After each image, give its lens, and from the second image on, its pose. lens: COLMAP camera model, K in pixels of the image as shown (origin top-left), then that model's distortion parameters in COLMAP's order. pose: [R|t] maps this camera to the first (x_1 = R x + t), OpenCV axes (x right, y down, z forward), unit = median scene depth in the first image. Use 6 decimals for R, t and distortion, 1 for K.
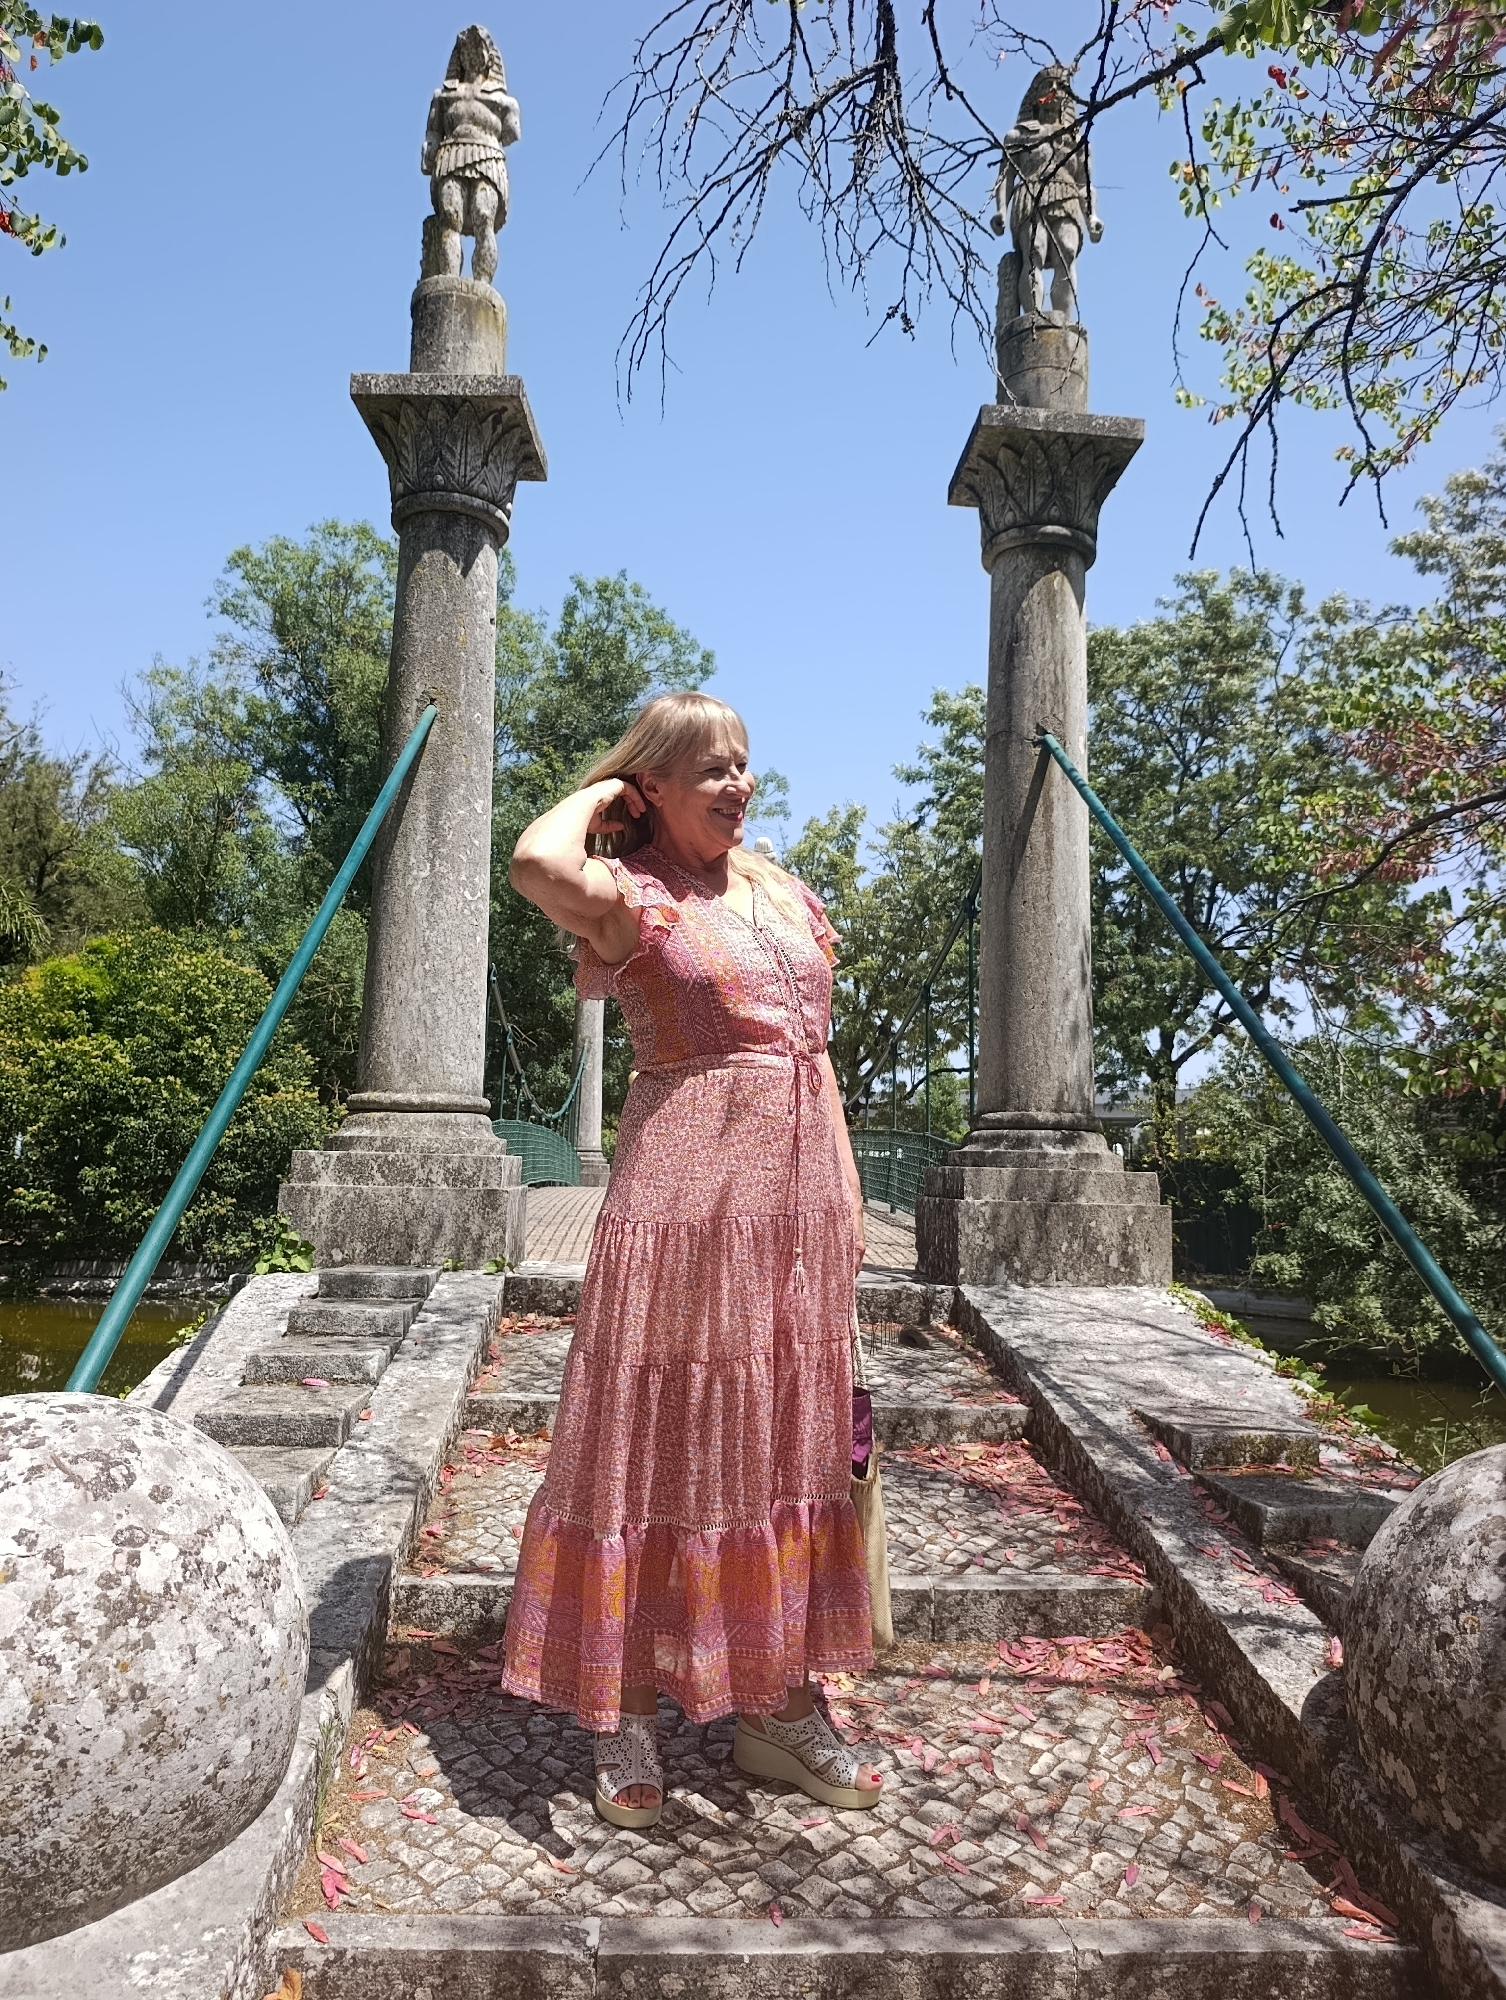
lens RADIAL K [[1340.8, 0, 752.9], [0, 1340.8, 987.9], [0, 0, 1]] dist [0.012547, -0.023762]
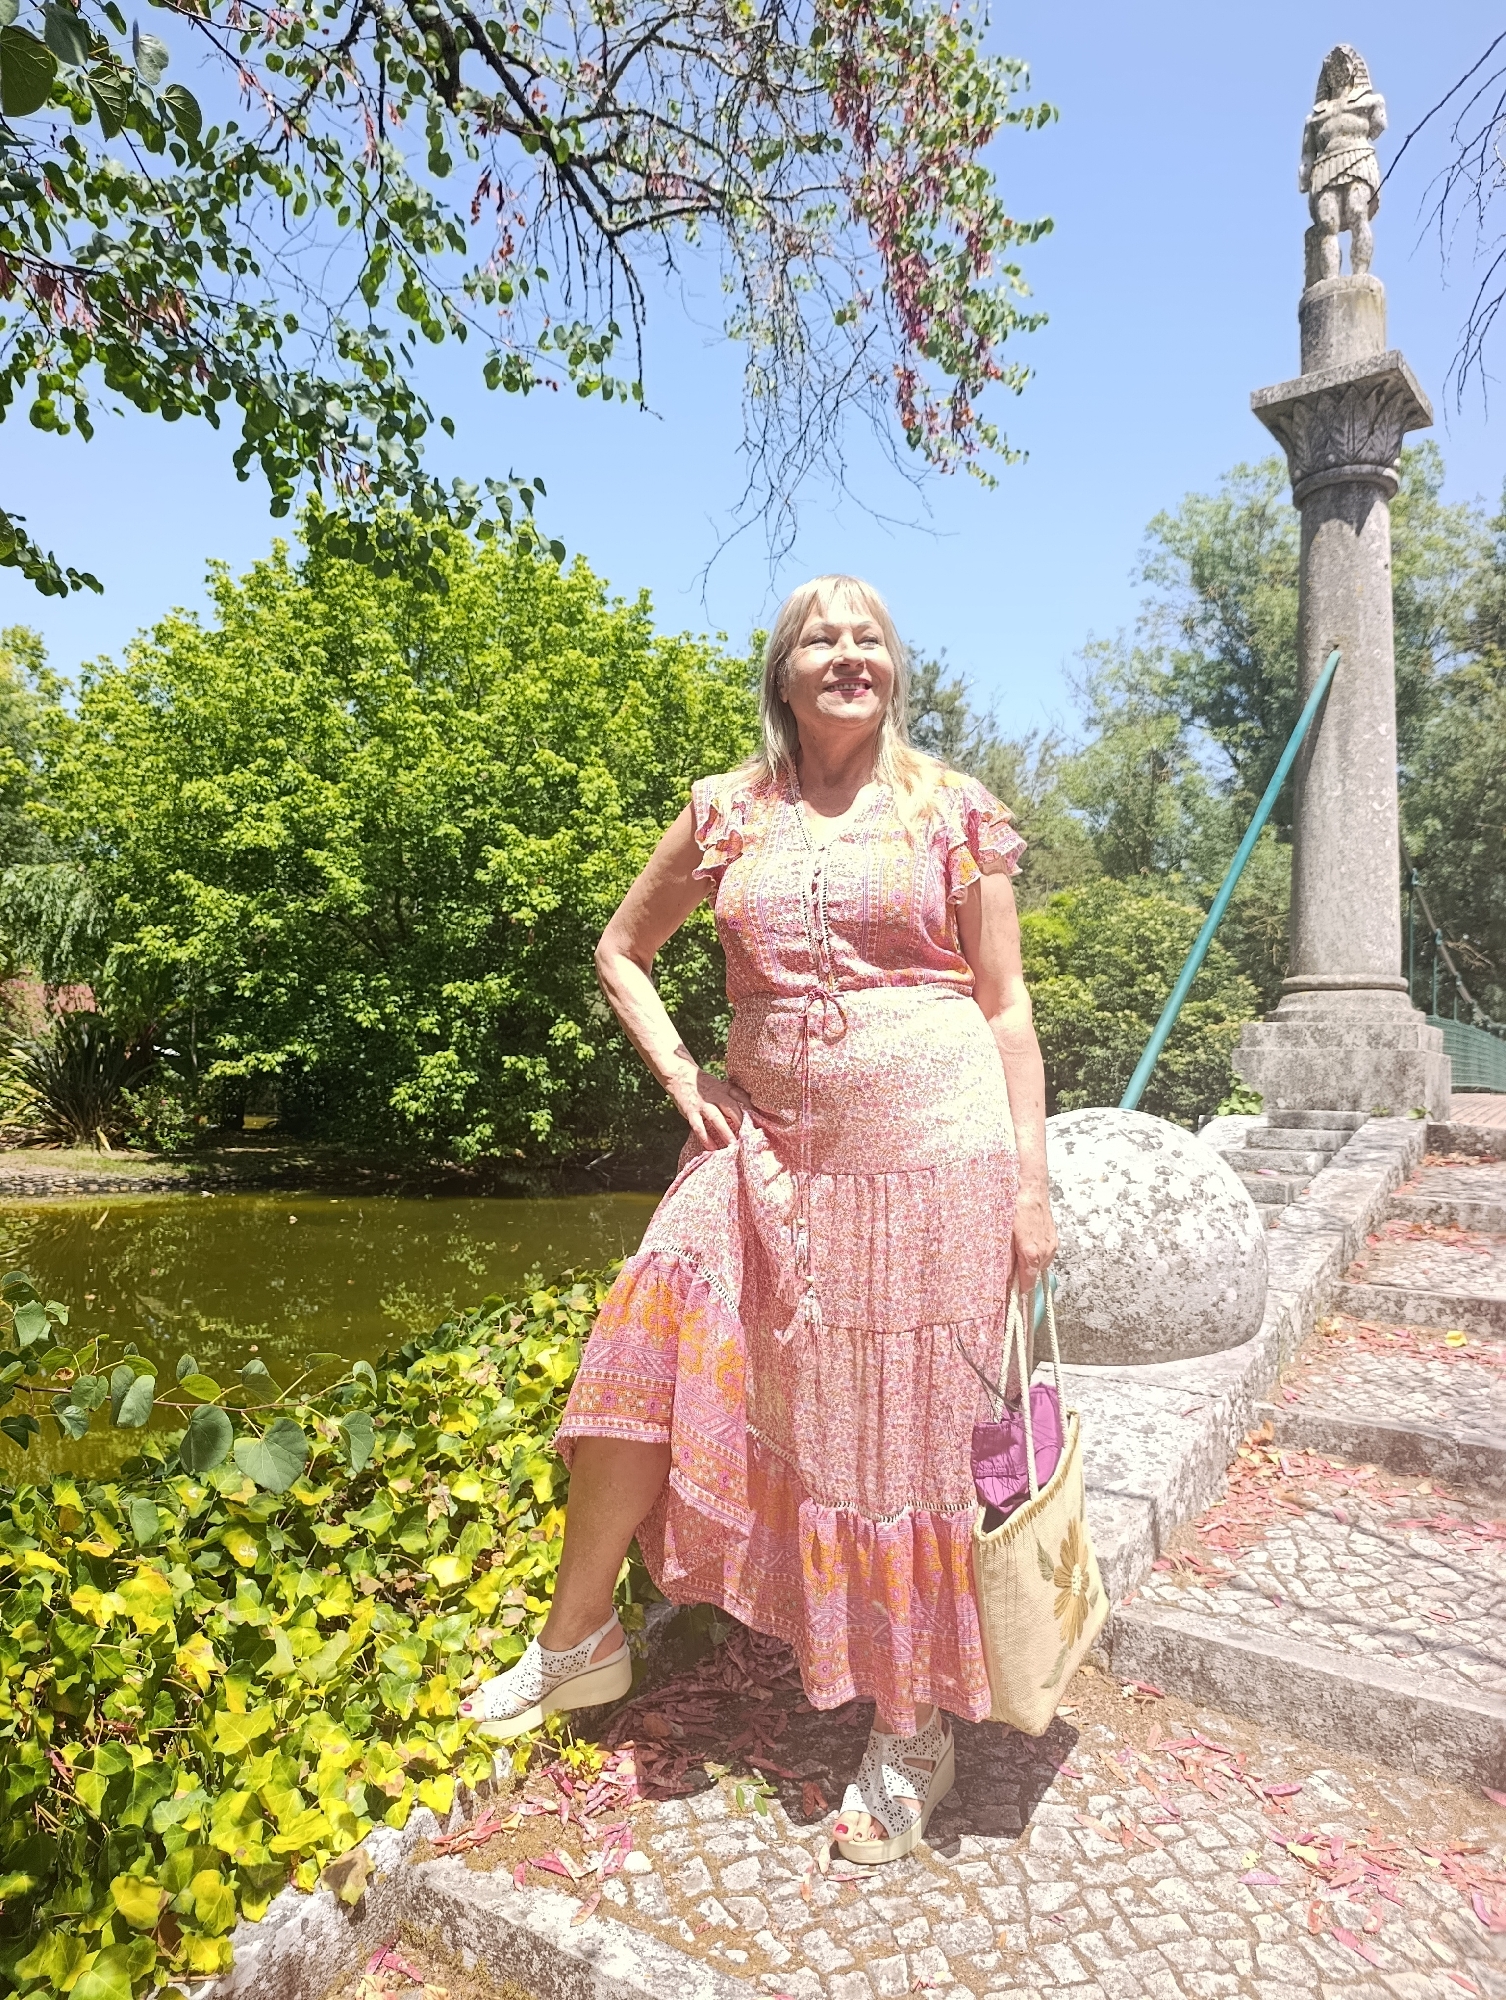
lens RADIAL K [[1340.8, 0, 757.7], [0, 1340.8, 999.0], [0, 0, 1]] dist [0.012547, -0.023762]
pose [[0.781527, -0.039815, -0.622599, 0.083592], [0.070738, 0.997181, 0.025025, 0.029045], [0.619848, -0.063599, 0.782141, -0.251108]]
